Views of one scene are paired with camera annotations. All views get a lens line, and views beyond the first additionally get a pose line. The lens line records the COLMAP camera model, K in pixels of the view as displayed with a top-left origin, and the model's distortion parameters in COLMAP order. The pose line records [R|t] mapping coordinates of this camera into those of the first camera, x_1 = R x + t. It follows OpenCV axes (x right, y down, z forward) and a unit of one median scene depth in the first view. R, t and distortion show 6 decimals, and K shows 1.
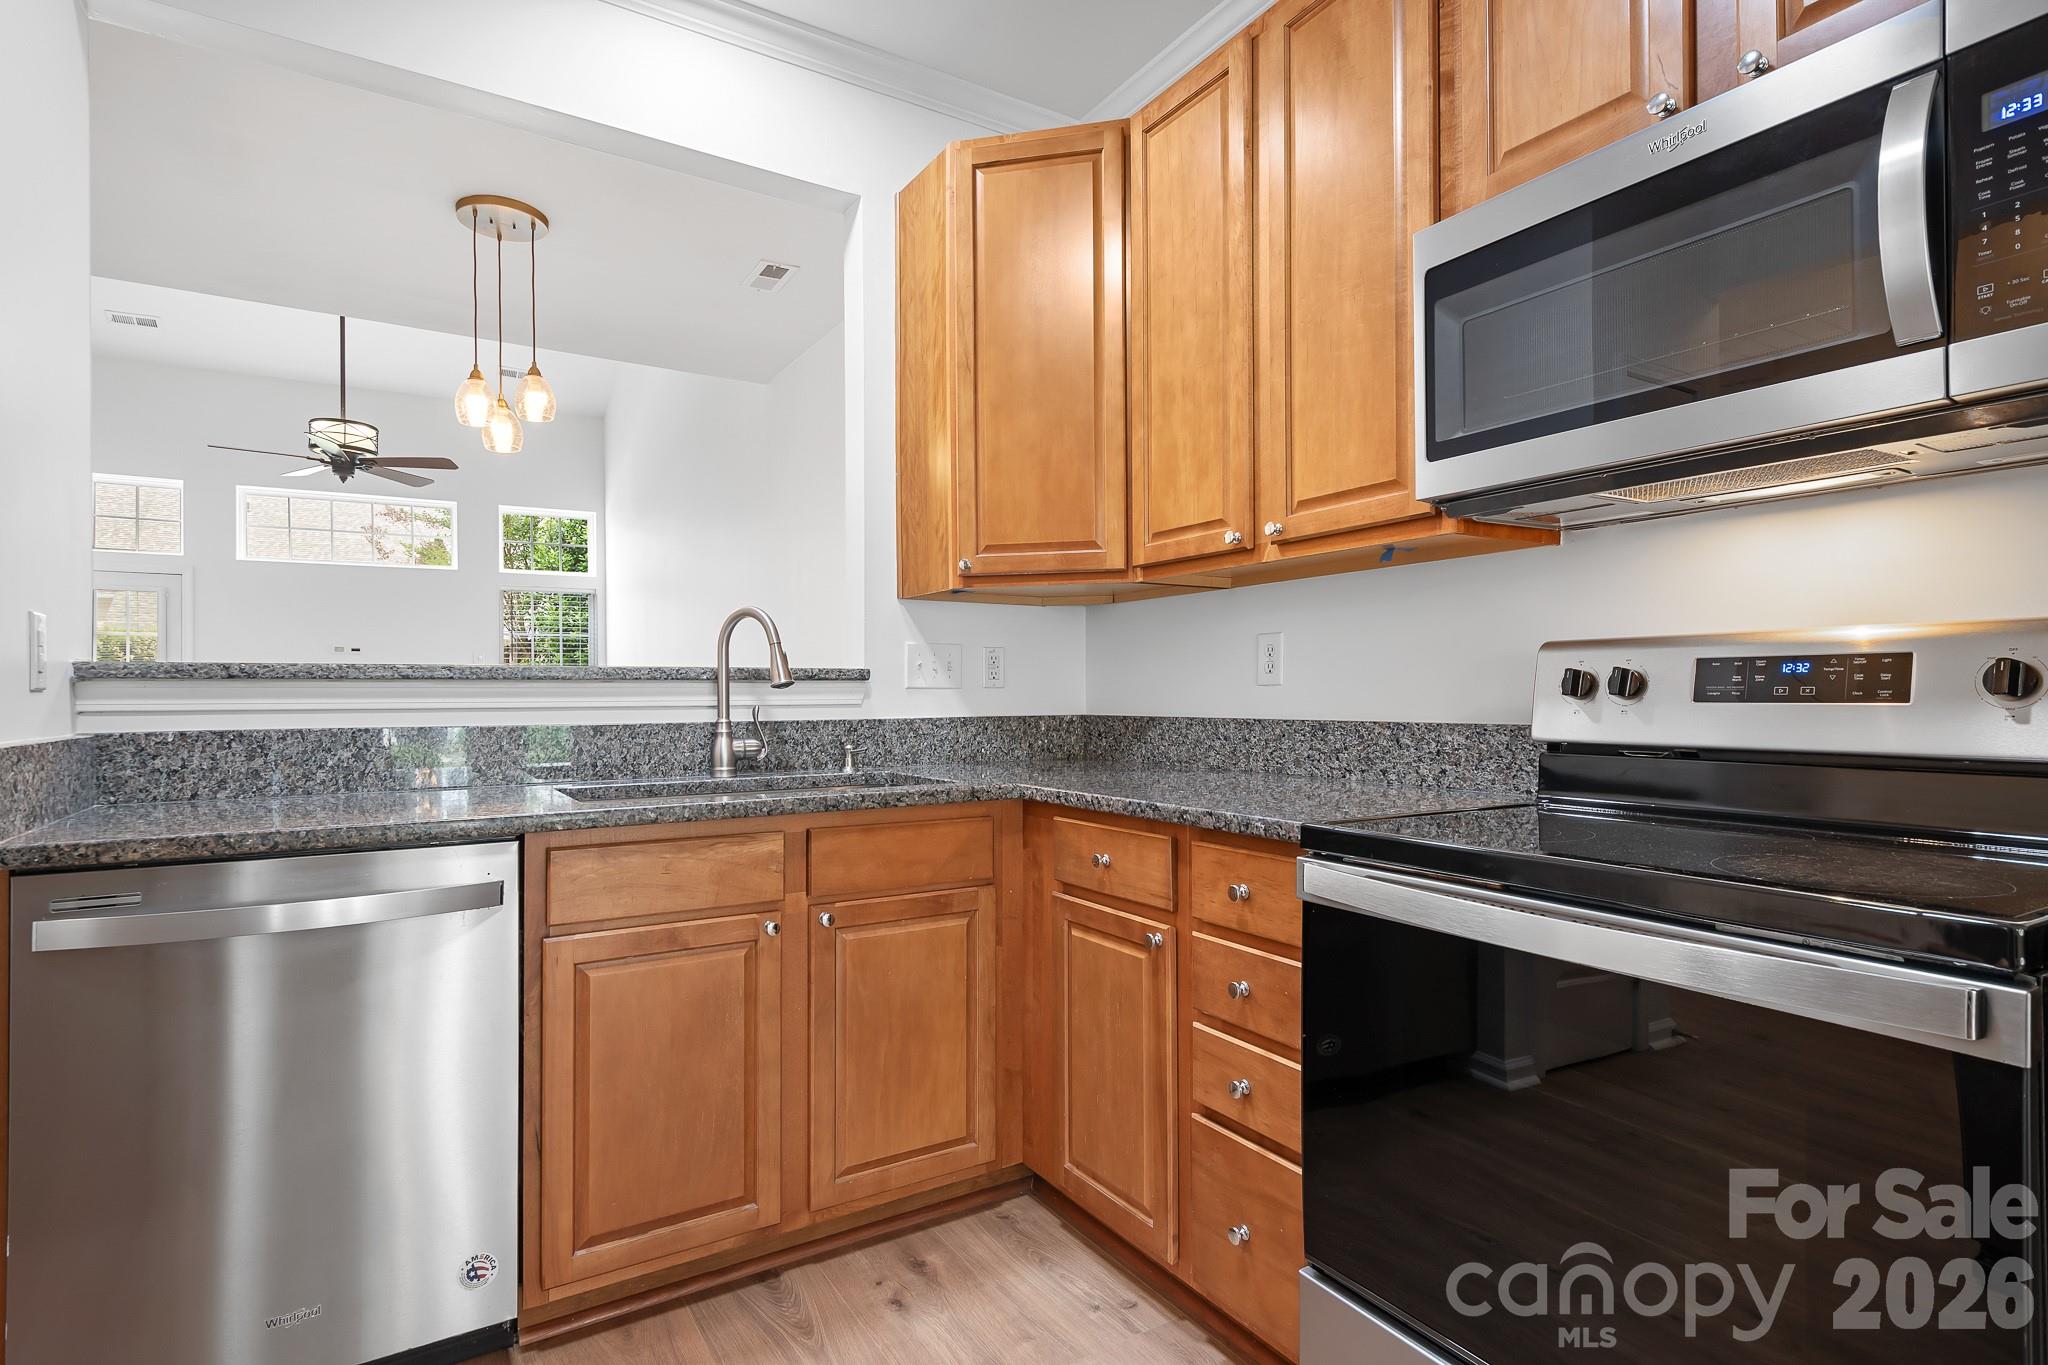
lens RADIAL K [[1021.6, 0, 1010.8], [0, 1021.6, 690.7], [0, 0, 1]] dist [0.011999, -0.005013]
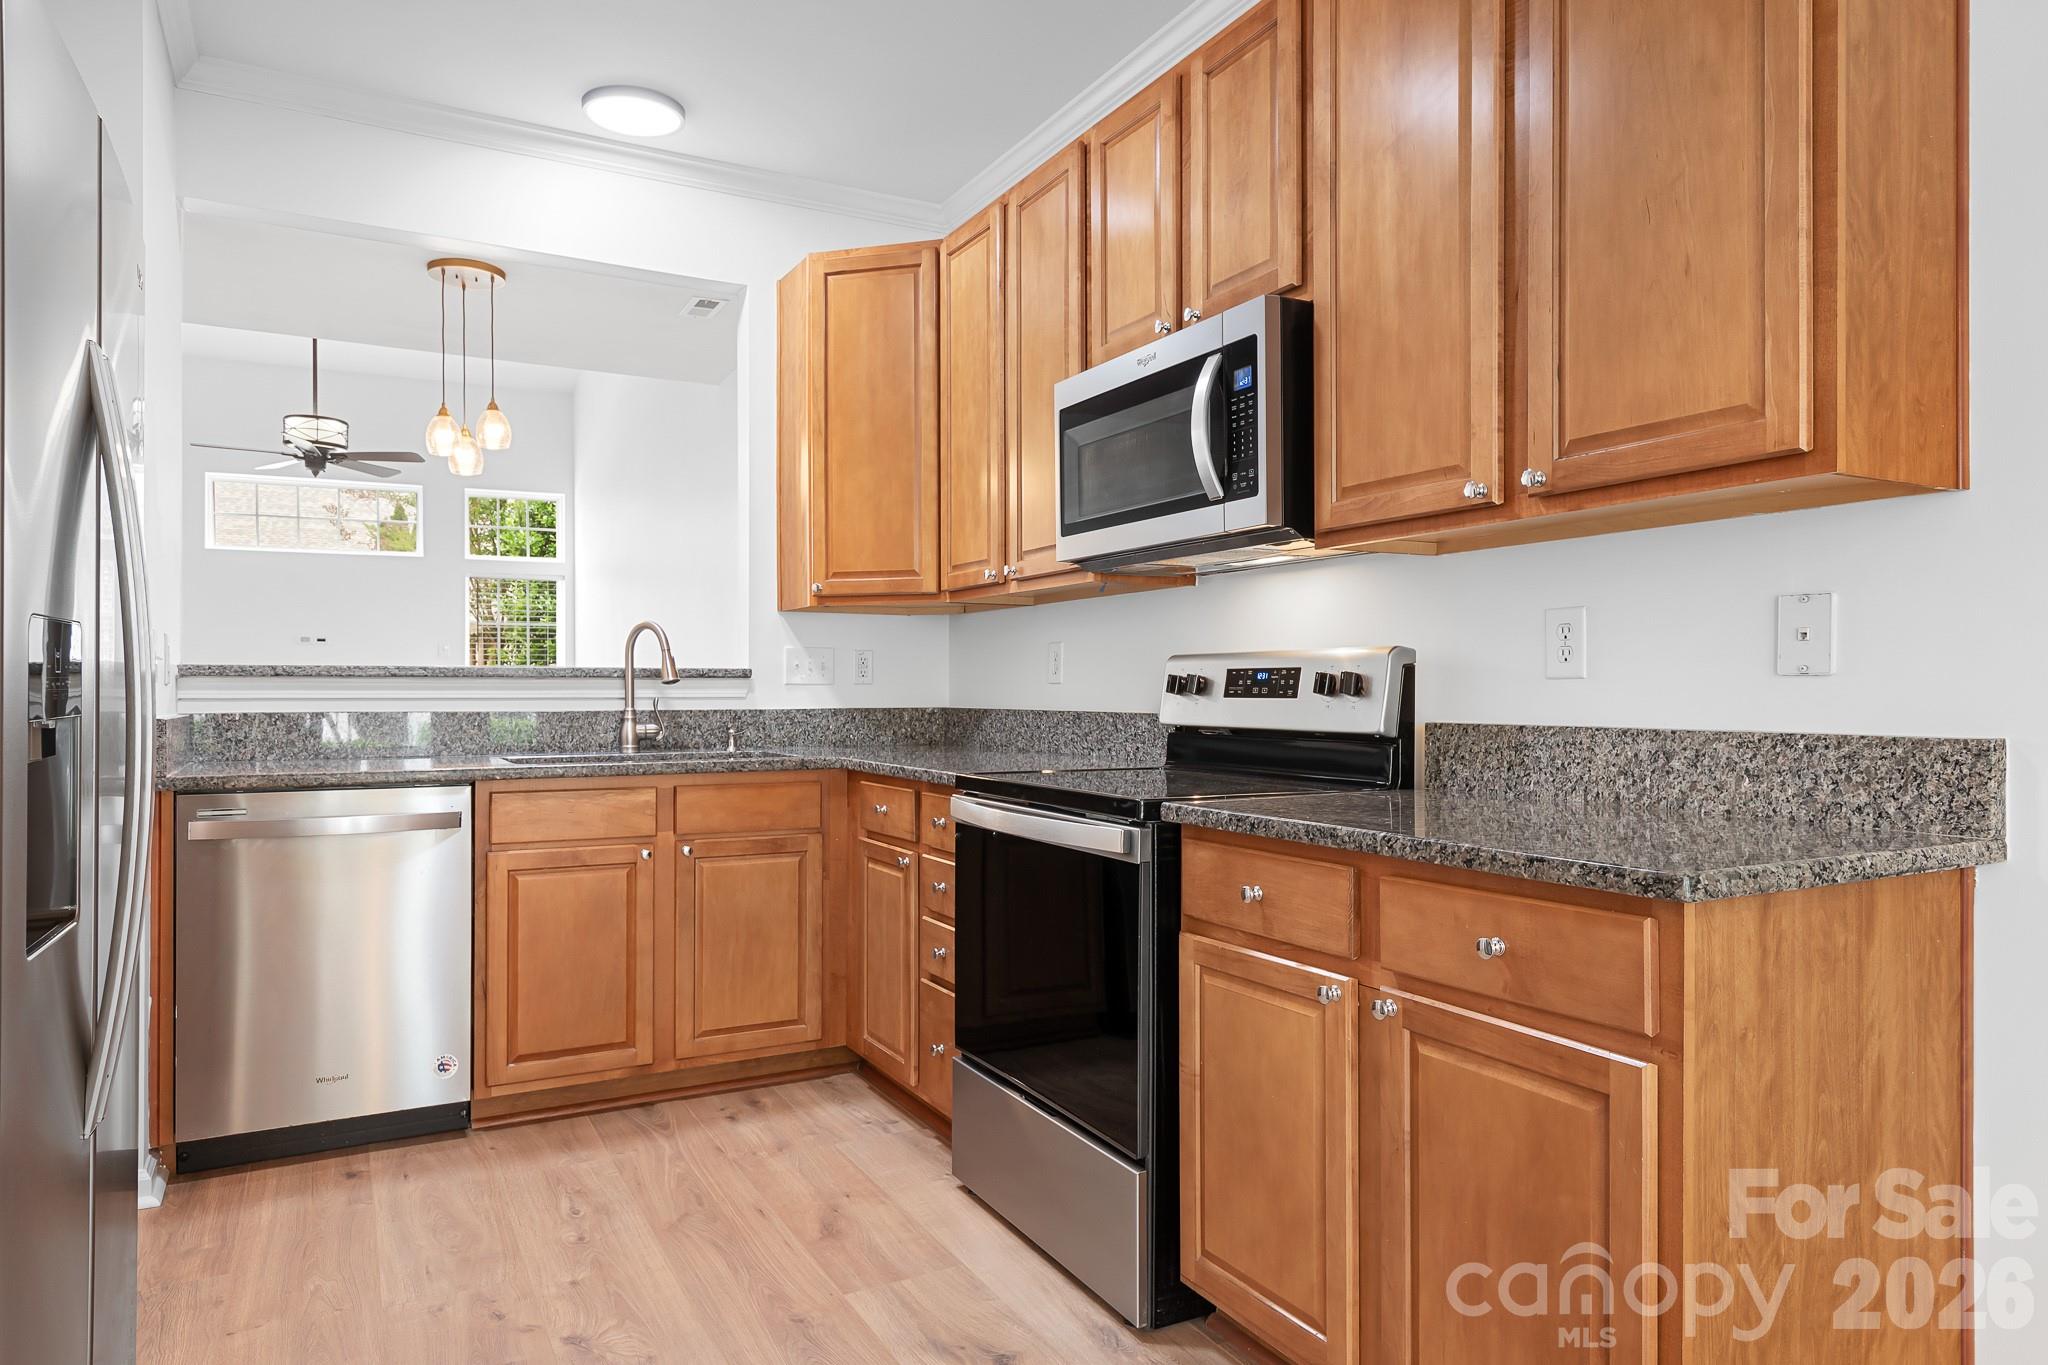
lens RADIAL K [[1285.9, 0, 1022.9], [0, 1285.9, 690.9], [0, 0, 1]] dist [0.000706, -0.003429]
pose [[0.998468, 0.005399, -0.055064, 0.316703], [-0.005117, 0.999973, 0.005268, -0.004907], [0.055091, -0.004978, 0.998469, -0.616444]]
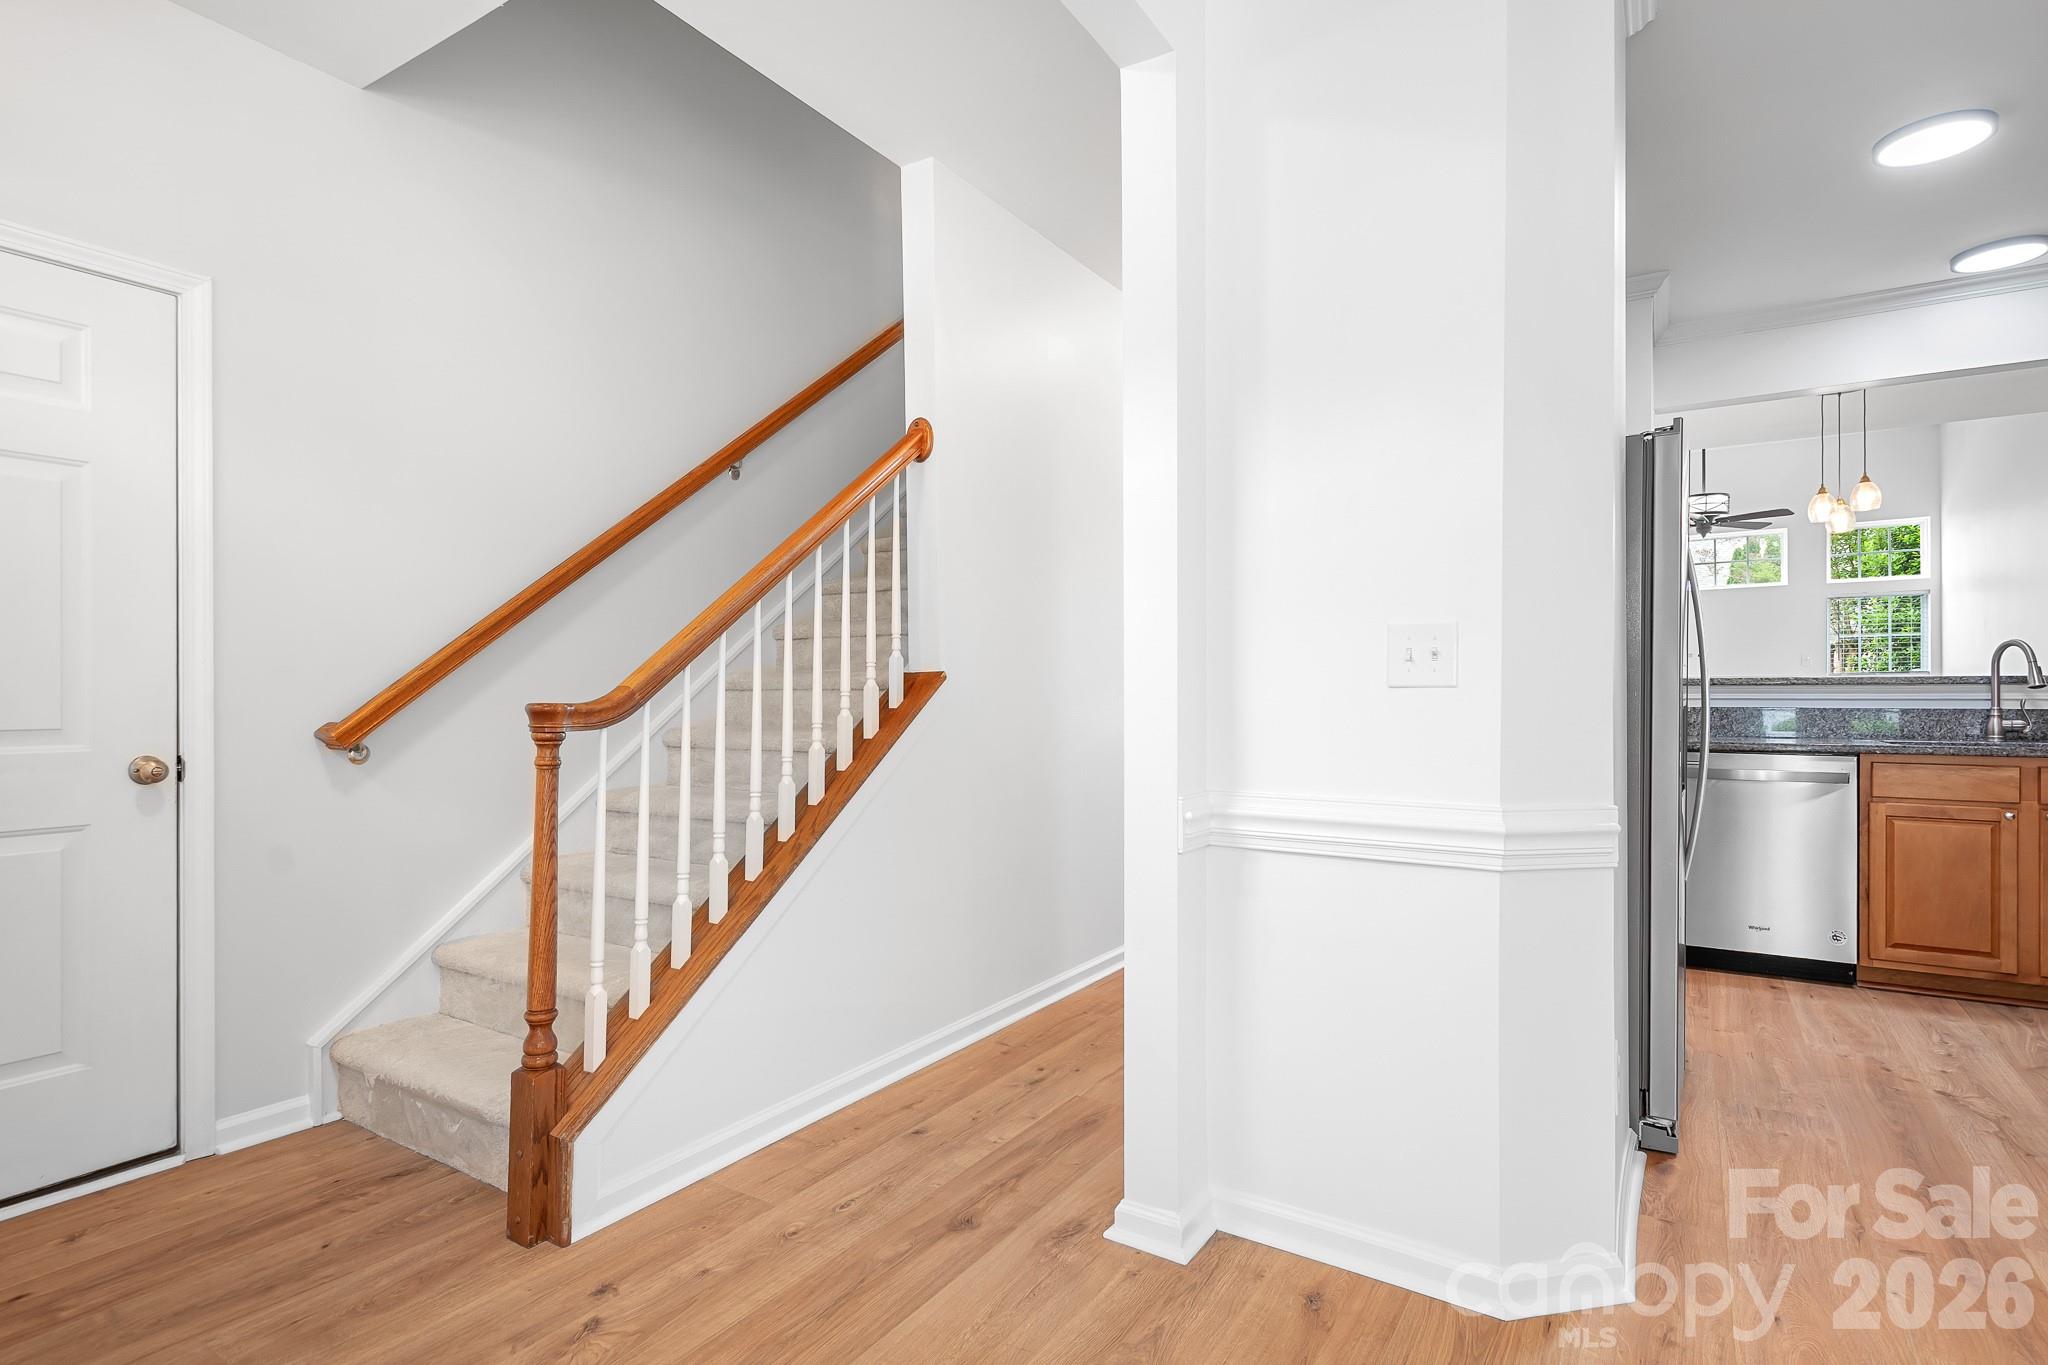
lens RADIAL K [[1021.6, 0, 1056.8], [0, 1021.6, 696.4], [0, 0, 1]] dist [0.011999, -0.005013]
pose [[0.453068, 0.005800, -0.891457, 0.501882], [0.004576, 0.999951, 0.008832, -0.009971], [0.891464, -0.008081, 0.453019, -1.071946]]
